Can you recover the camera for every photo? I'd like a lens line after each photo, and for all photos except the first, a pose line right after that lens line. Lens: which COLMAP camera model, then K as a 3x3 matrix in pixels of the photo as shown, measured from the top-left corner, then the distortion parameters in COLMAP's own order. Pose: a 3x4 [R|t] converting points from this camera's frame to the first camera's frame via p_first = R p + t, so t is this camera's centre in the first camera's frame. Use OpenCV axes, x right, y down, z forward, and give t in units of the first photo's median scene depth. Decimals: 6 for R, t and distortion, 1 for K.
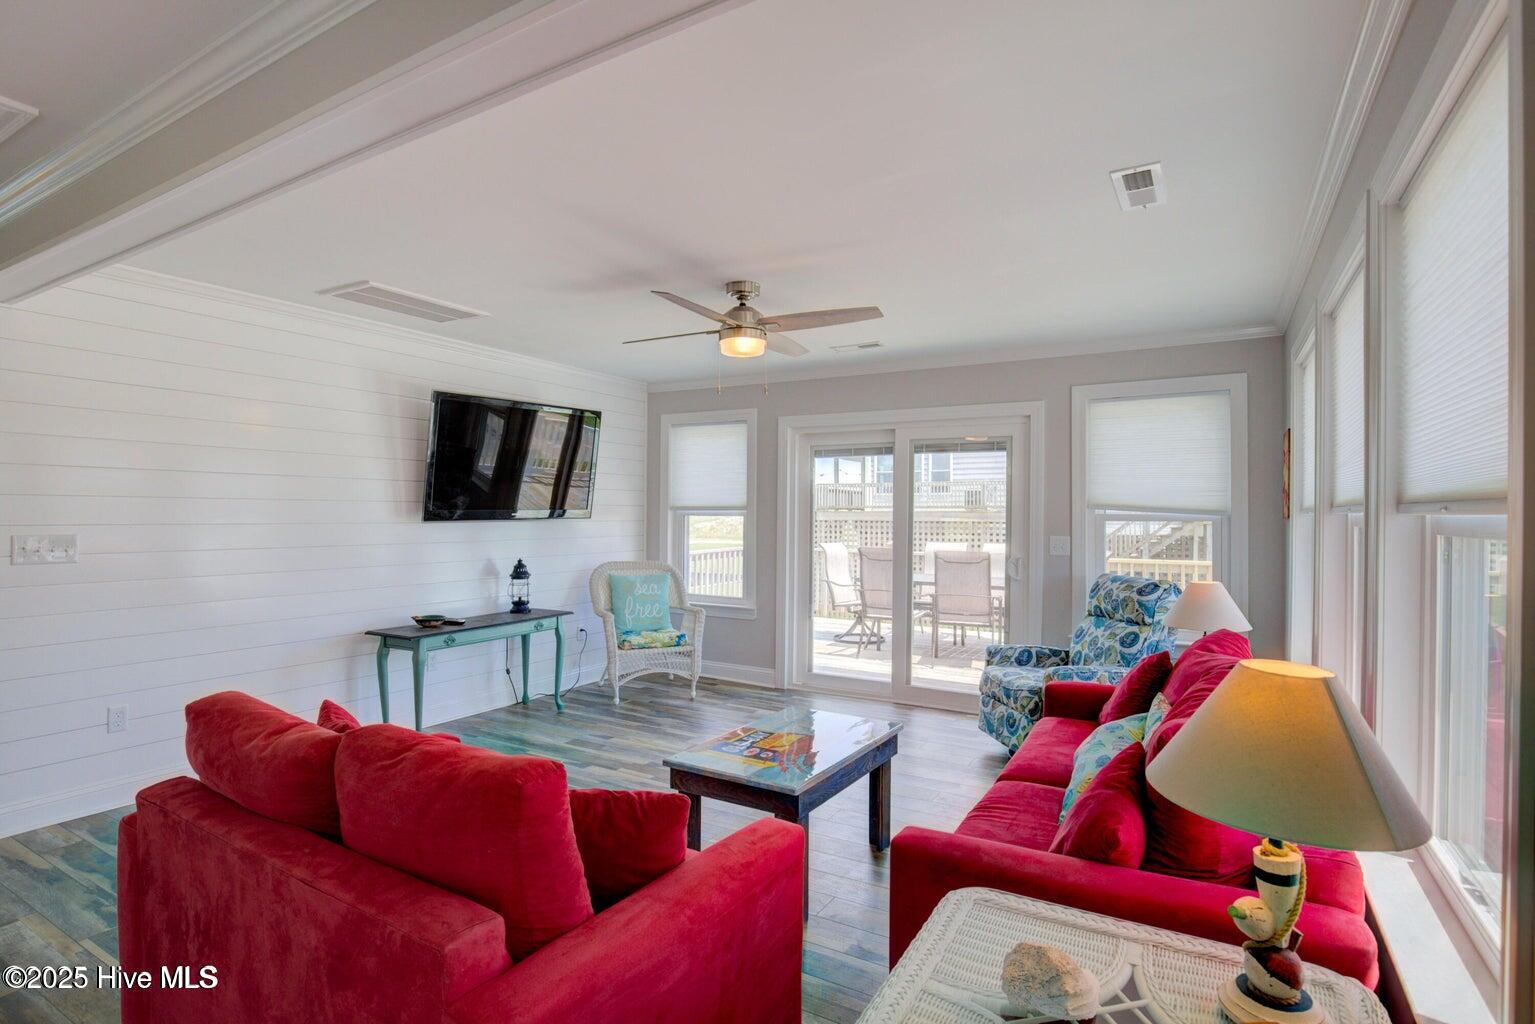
lens RADIAL K [[760.4, 0, 770.7], [0, 760.4, 515.7], [0, 0, 1]] dist [-0.022833, 0.001411]
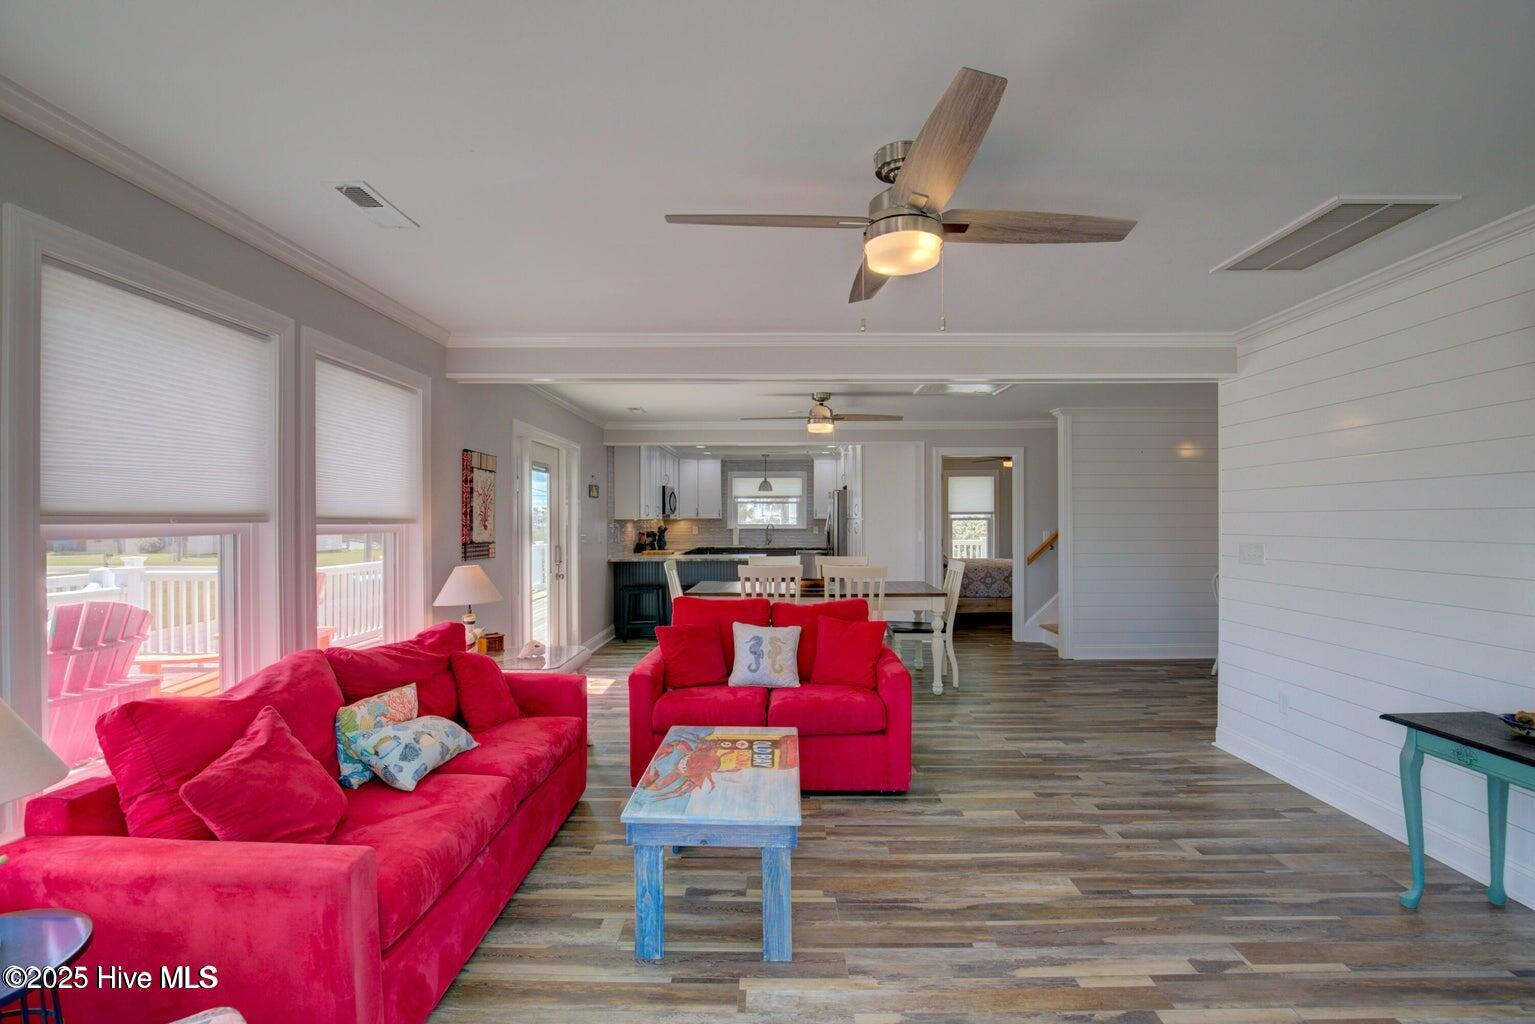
lens RADIAL K [[699.9, 0, 767.6], [0, 699.9, 514.4], [0, 0, 1]] dist [-0.039373, 0.007734]
pose [[-0.872254, -0.009831, -0.488954, 0.241376], [-0.005445, 0.999931, -0.010391, -0.004630], [0.489022, -0.006402, -0.872248, 1.049542]]
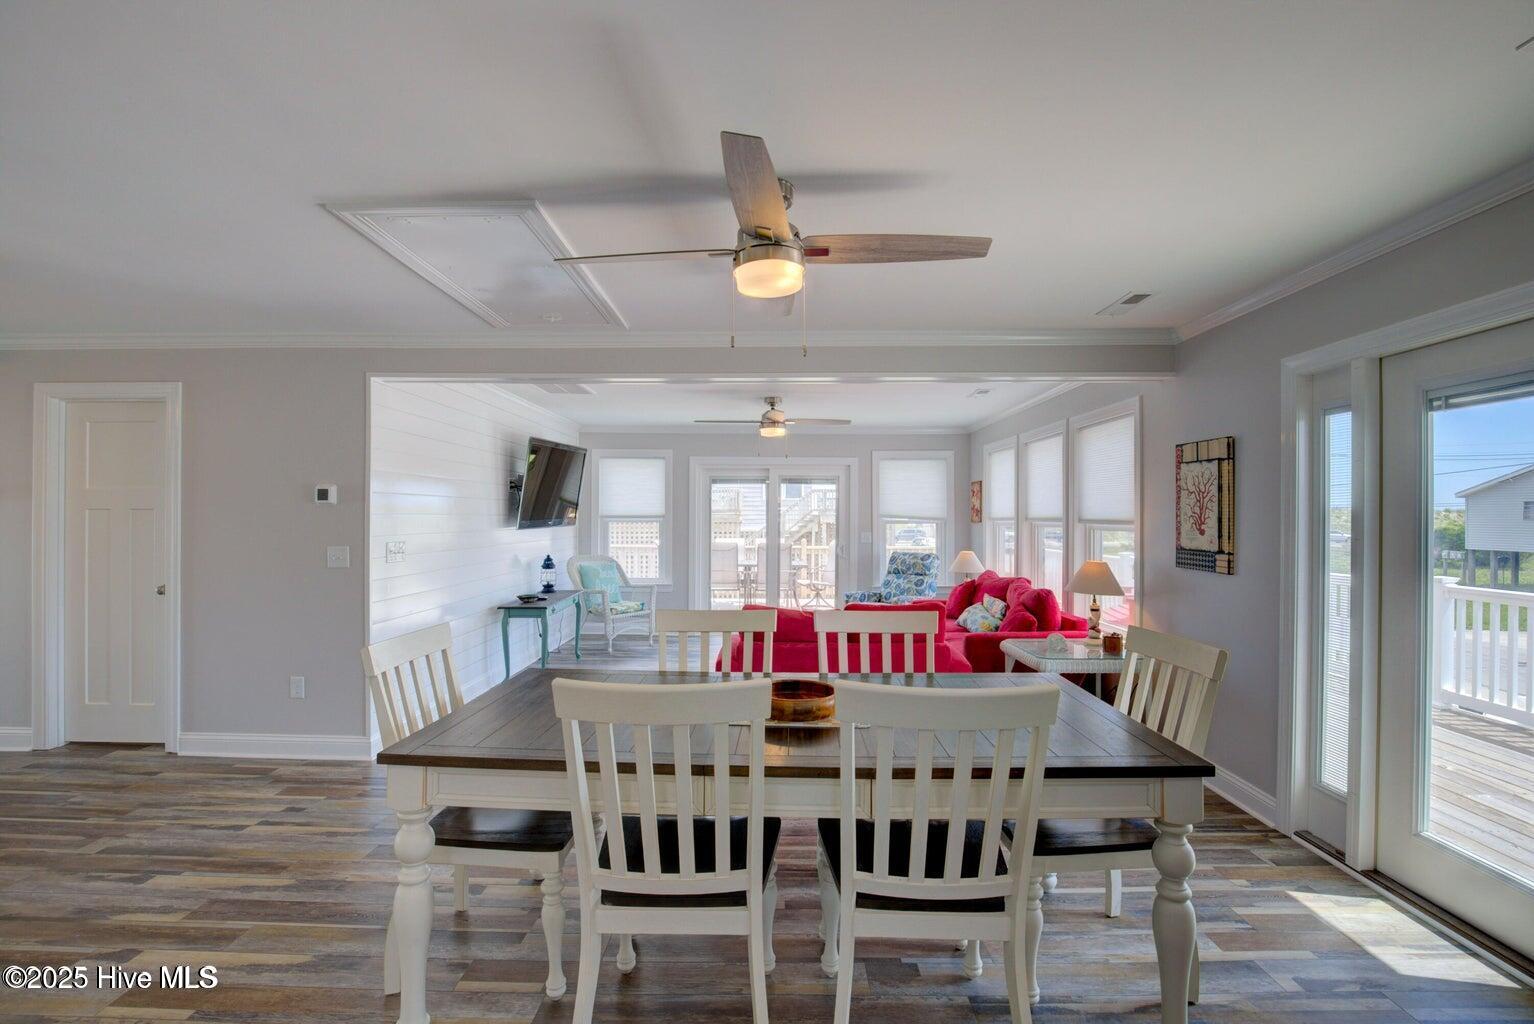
lens RADIAL K [[699.4, 0, 767.1], [0, 699.4, 514.4], [0, 0, 1]] dist [-0.039373, 0.007734]
pose [[0.867328, -0.002743, 0.497729, -0.653452], [0.003584, 0.999993, -0.000734, -0.015423], [-0.497724, 0.002420, 0.867332, -0.336626]]
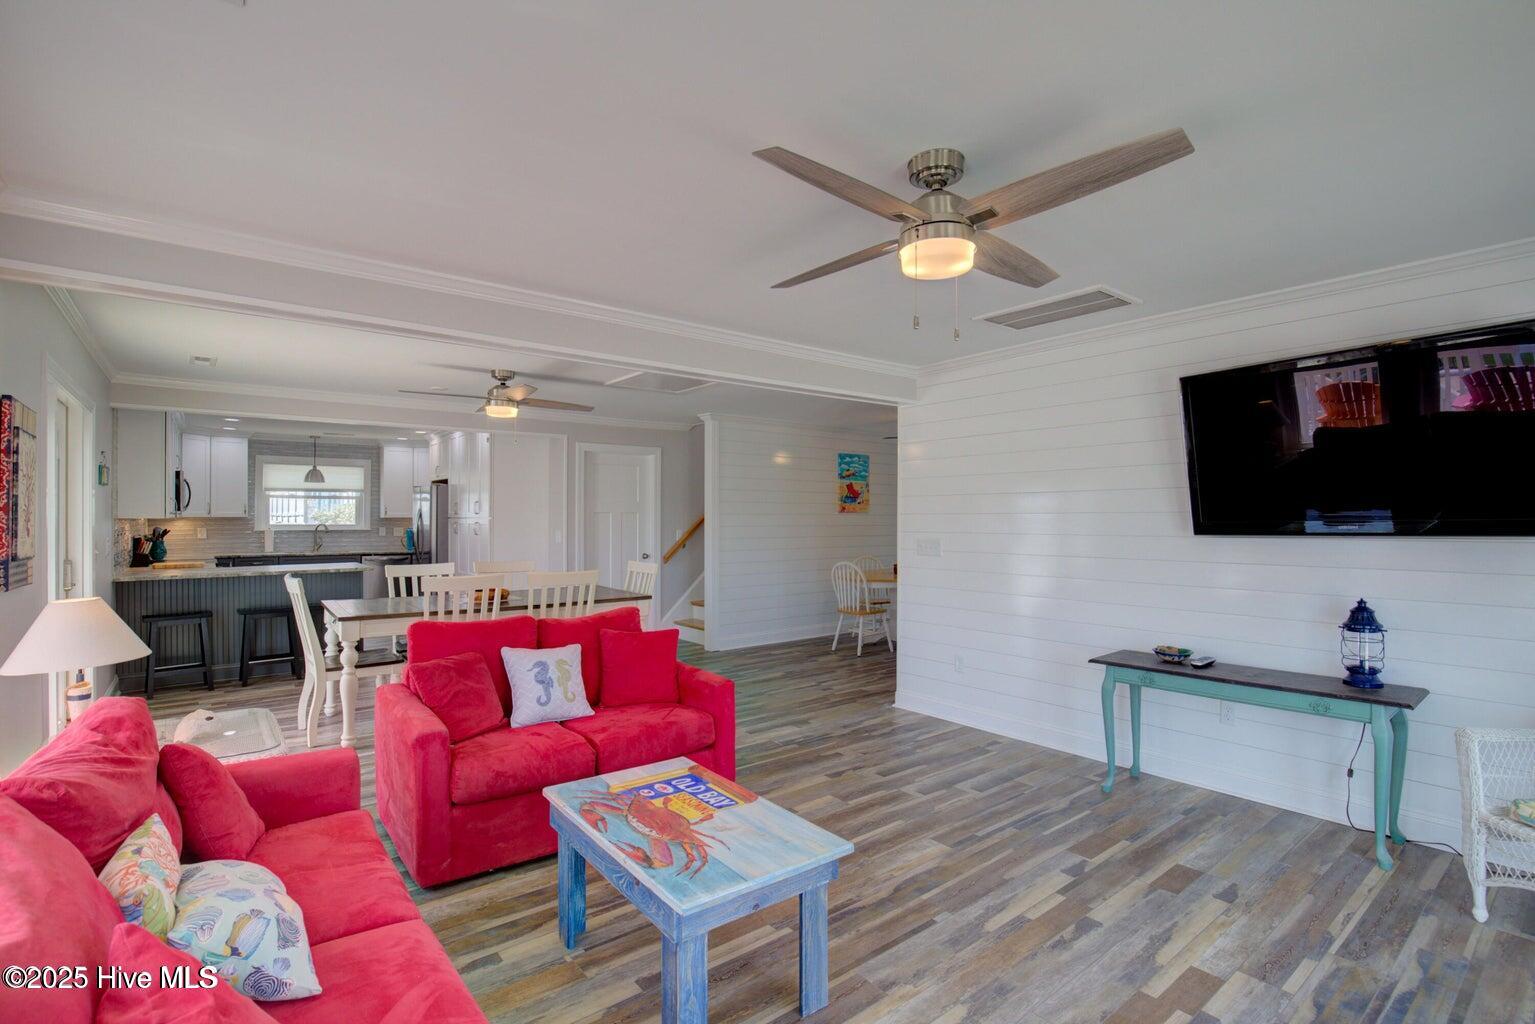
lens RADIAL K [[718.9, 0, 767.5], [0, 718.9, 512.0], [0, 0, 1]] dist [-0.029385, 0.000084]
pose [[-0.364753, -0.015393, -0.930977, 0.408233], [-0.003440, 0.999879, -0.015184, -0.004574], [0.931098, -0.002336, -0.364762, 0.794163]]
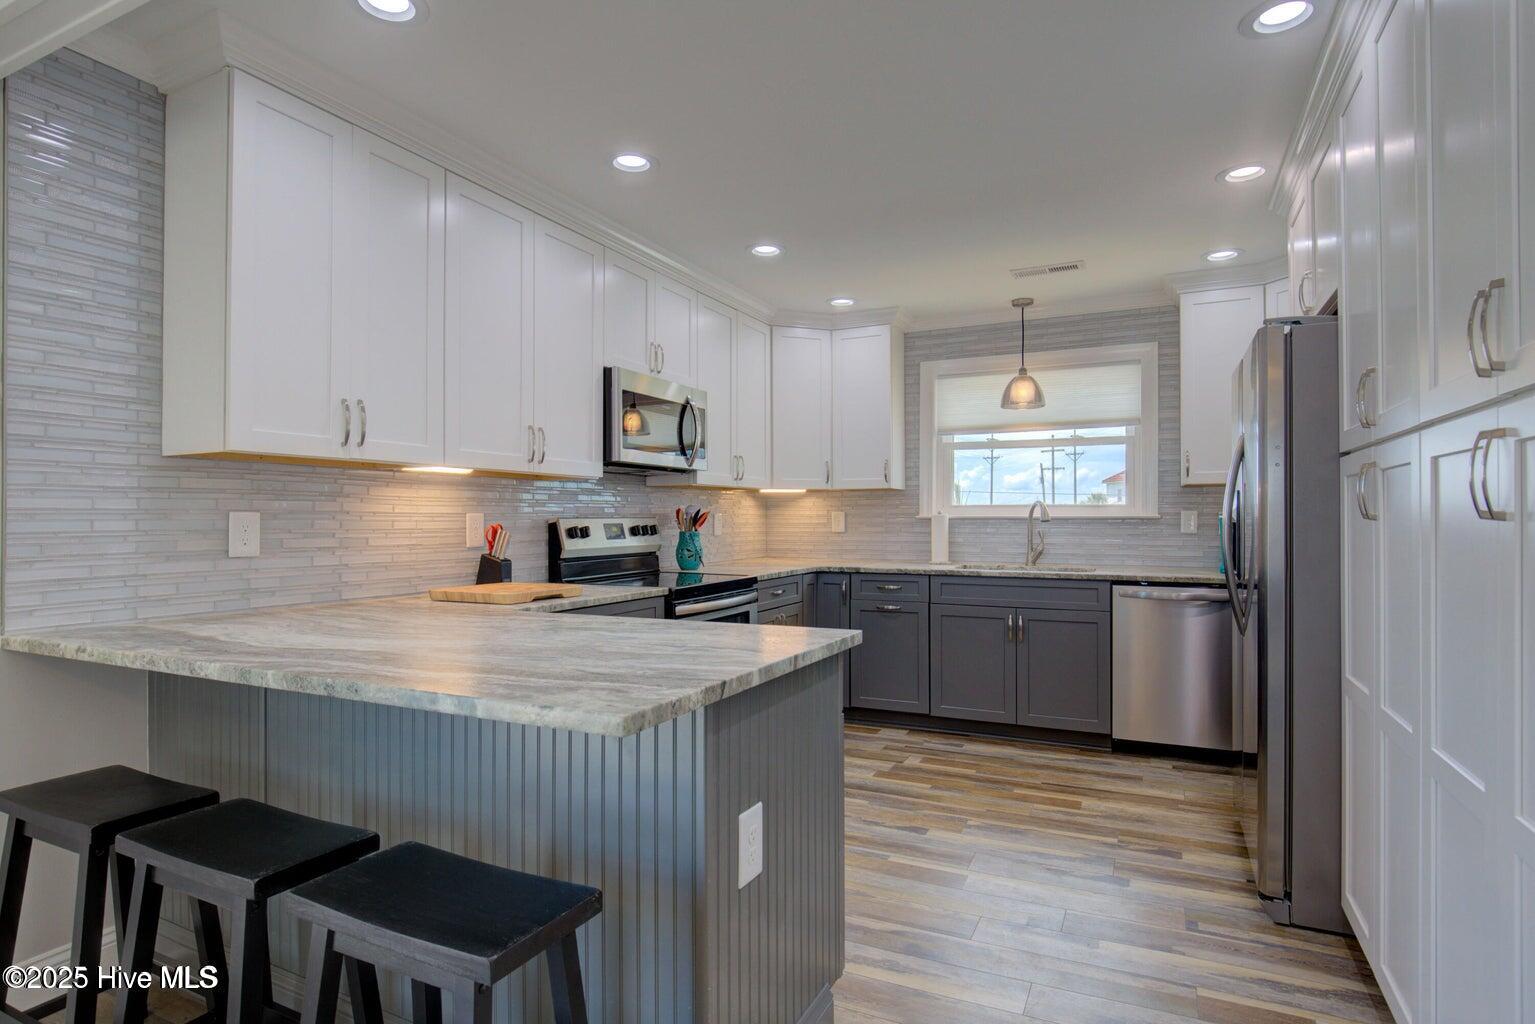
lens RADIAL K [[802.9, 0, 767.5], [0, 802.9, 512.0], [0, 0, 1]] dist [-0.010236, -0.000125]
pose [[-0.997069, -0.004209, -0.076398, -0.539010], [-0.003877, 0.999982, -0.004500, 0.018661], [0.076415, -0.004191, -0.997067, -0.108018]]
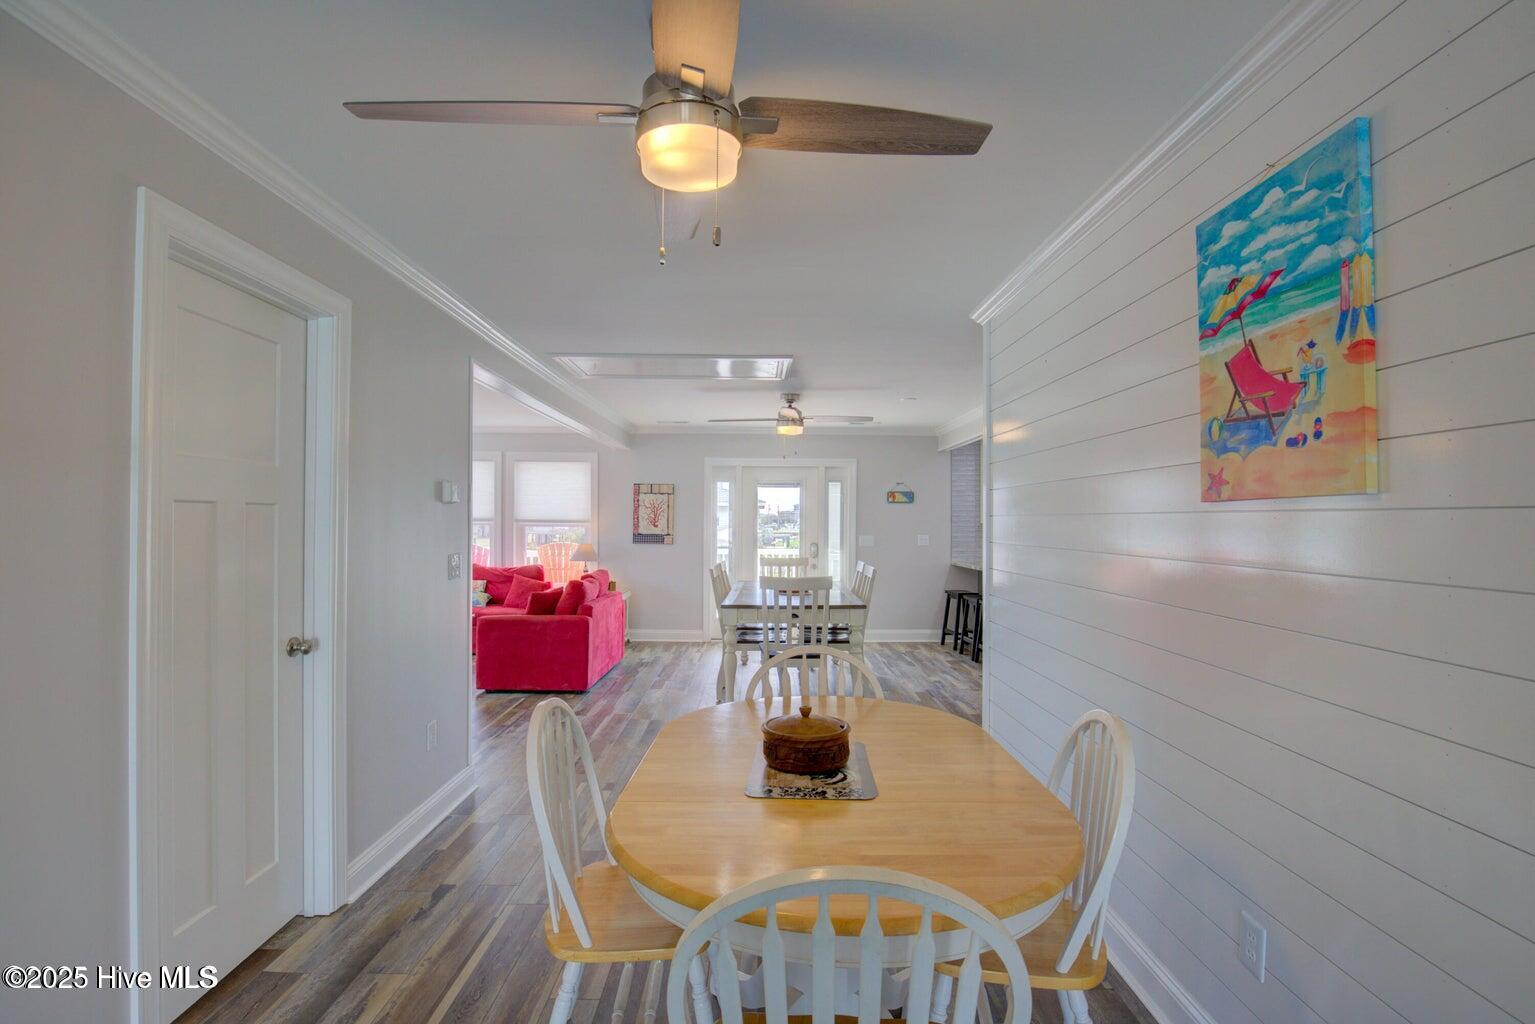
lens RADIAL K [[718.9, 0, 767.5], [0, 718.9, 512.0], [0, 0, 1]] dist [-0.029385, 0.000084]
pose [[-0.514713, 0.001163, 0.857362, -1.454365], [-0.007007, 0.999960, -0.005563, -0.020493], [-0.857334, -0.008871, -0.514684, 0.706912]]
